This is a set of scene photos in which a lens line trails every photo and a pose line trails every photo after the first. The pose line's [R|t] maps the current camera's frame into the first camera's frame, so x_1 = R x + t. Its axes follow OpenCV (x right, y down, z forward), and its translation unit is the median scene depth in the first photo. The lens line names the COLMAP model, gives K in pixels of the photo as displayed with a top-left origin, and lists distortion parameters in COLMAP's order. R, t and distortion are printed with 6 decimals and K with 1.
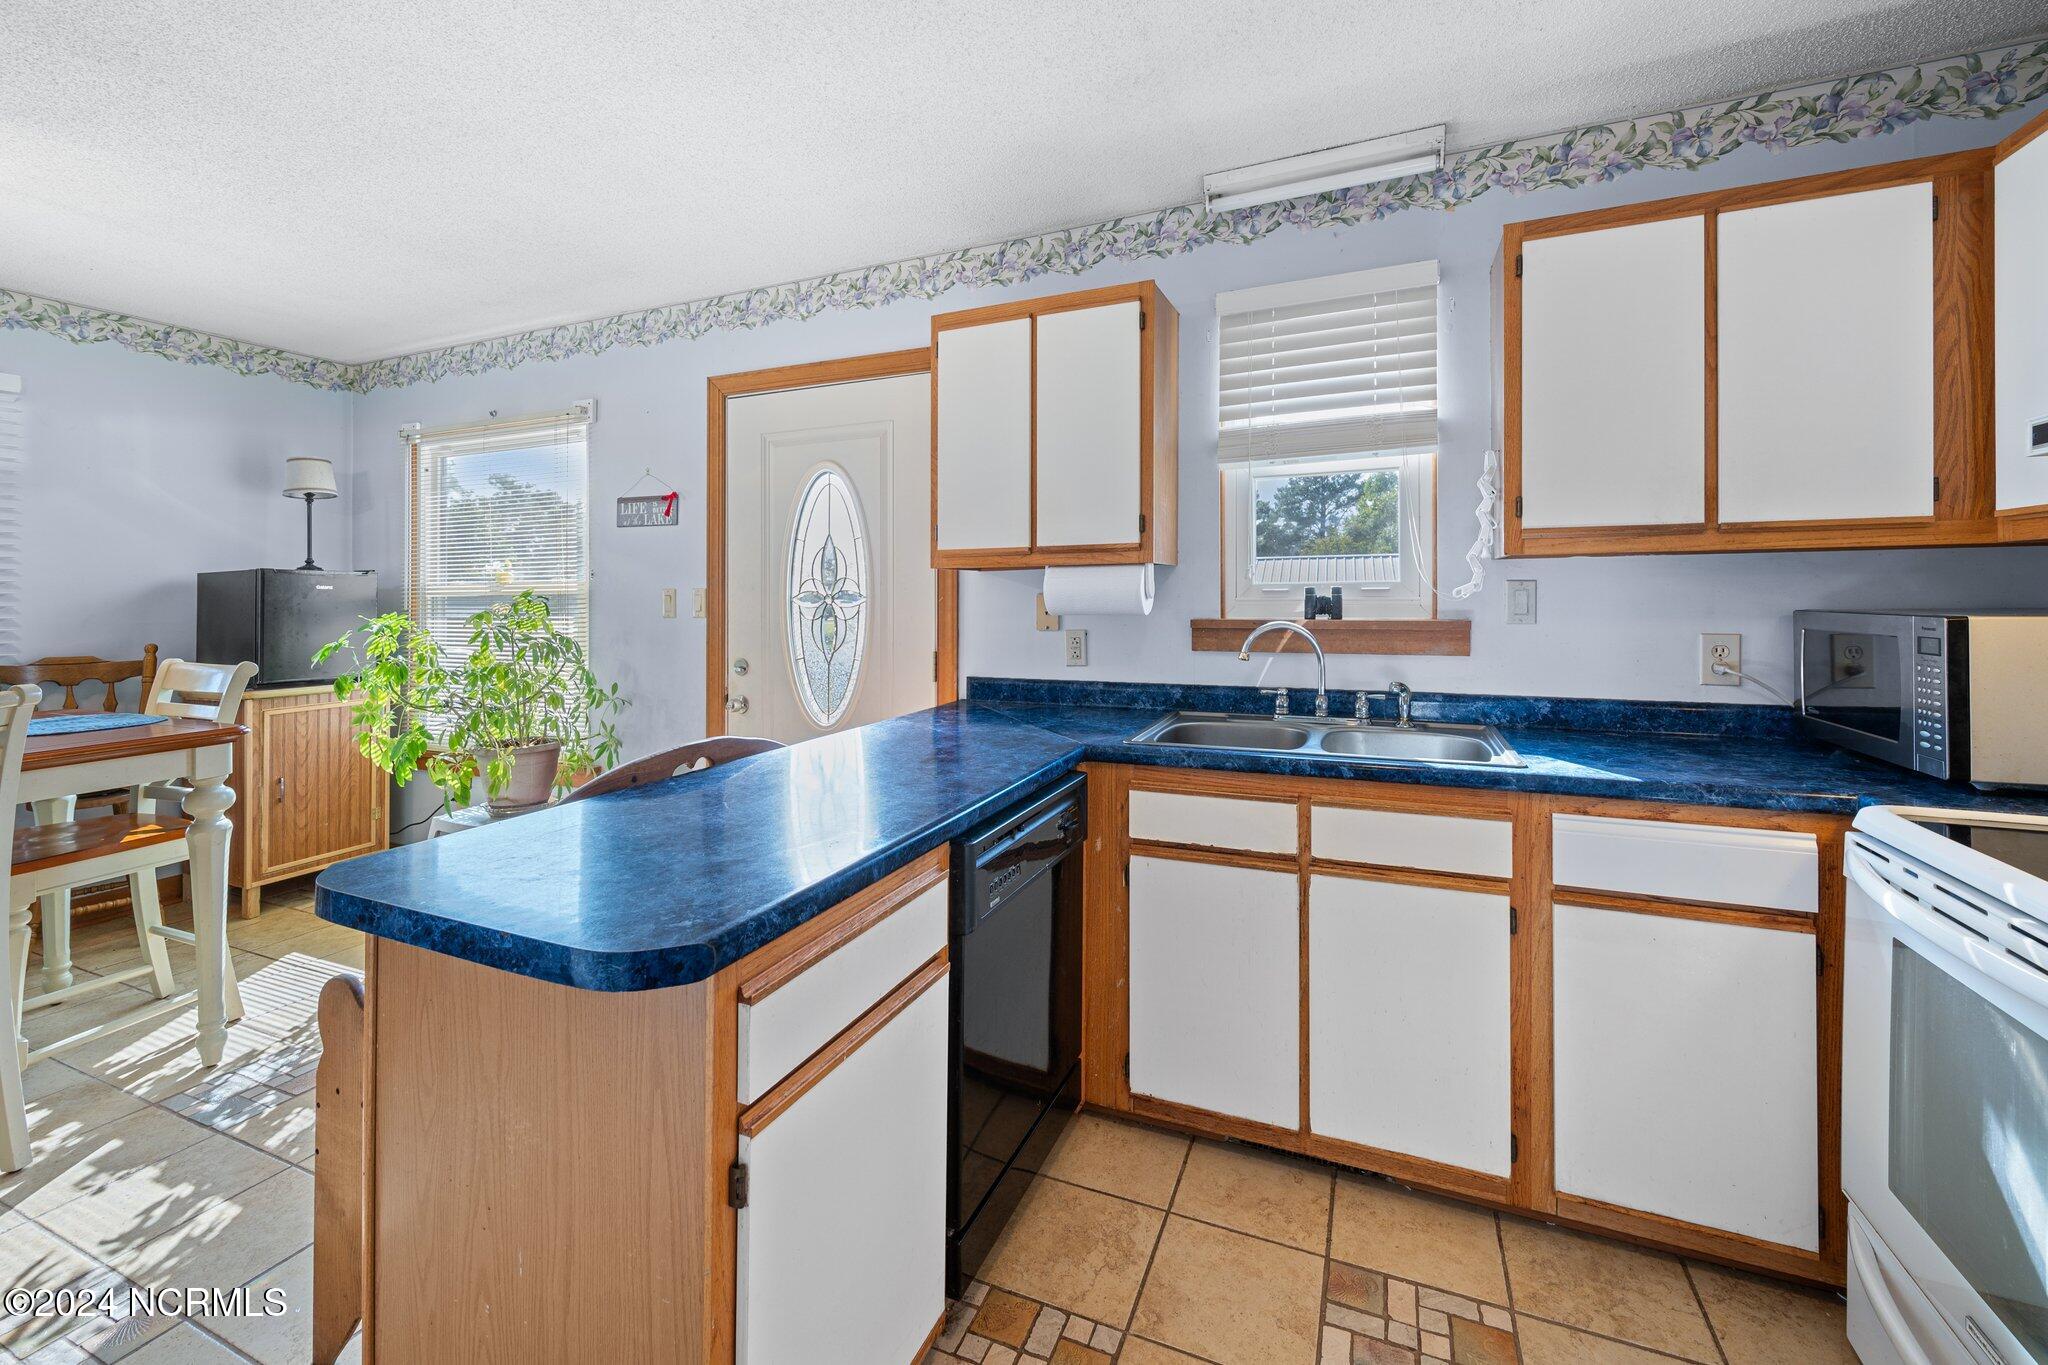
lens RADIAL K [[837.9, 0, 1024.7], [0, 837.9, 586.7], [0, 0, 1]] dist [-0.000330, -0.000043]
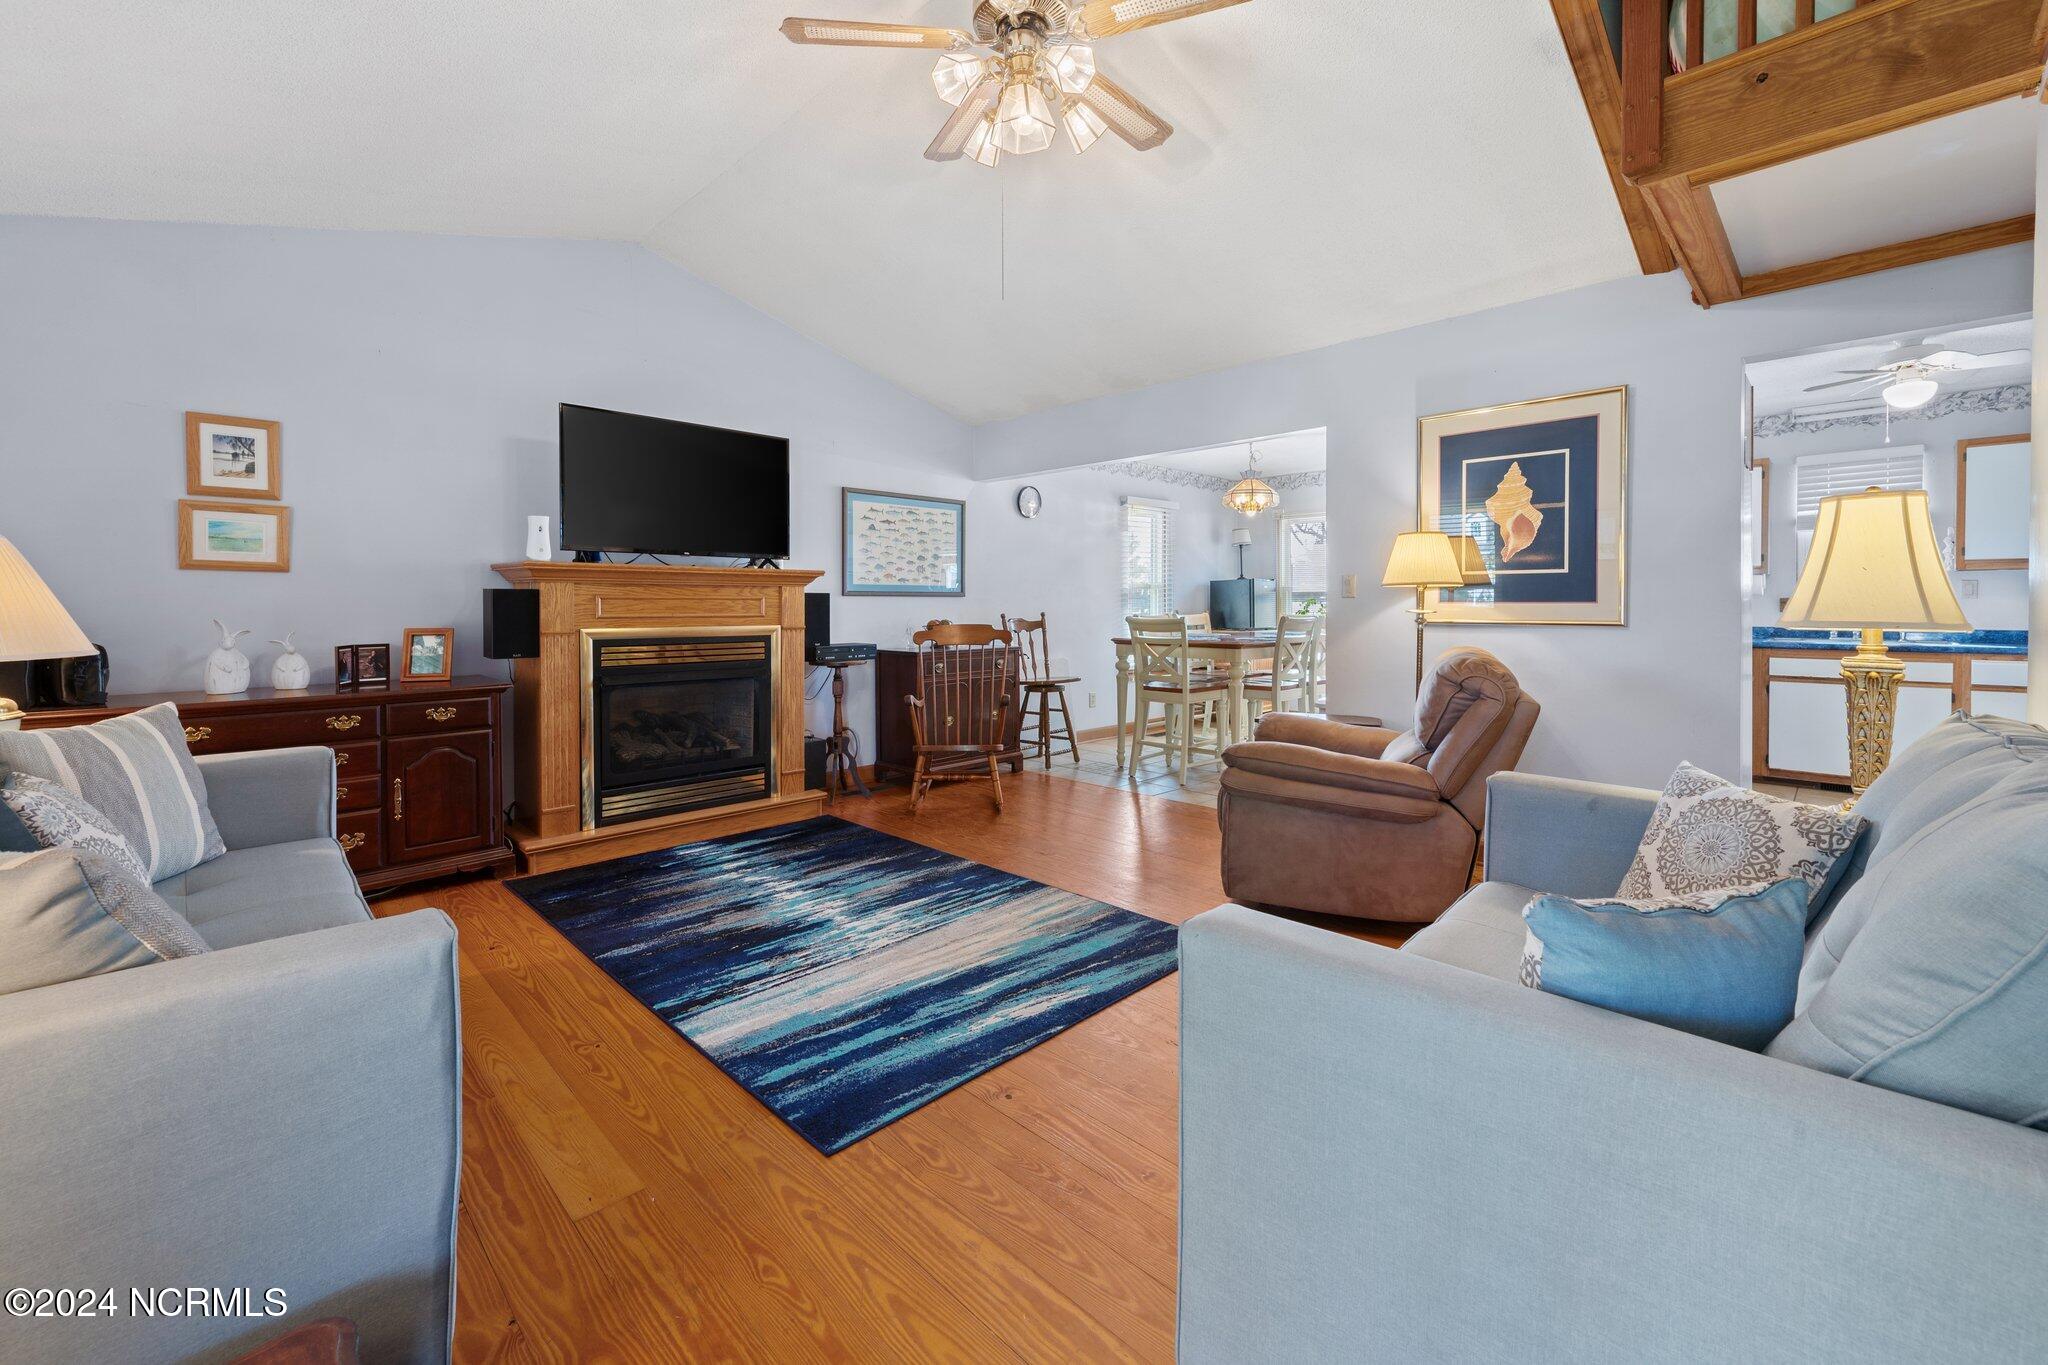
lens RADIAL K [[830.1, 0, 1023.8], [0, 830.1, 605.5], [0, 0, 1]] dist [-0.000005, -0.000026]
pose [[0.927998, 0.004694, -0.372556, -1.124135], [-0.000145, 0.999925, 0.012238, 0.040449], [0.372586, -0.011303, 0.927929, -2.414258]]
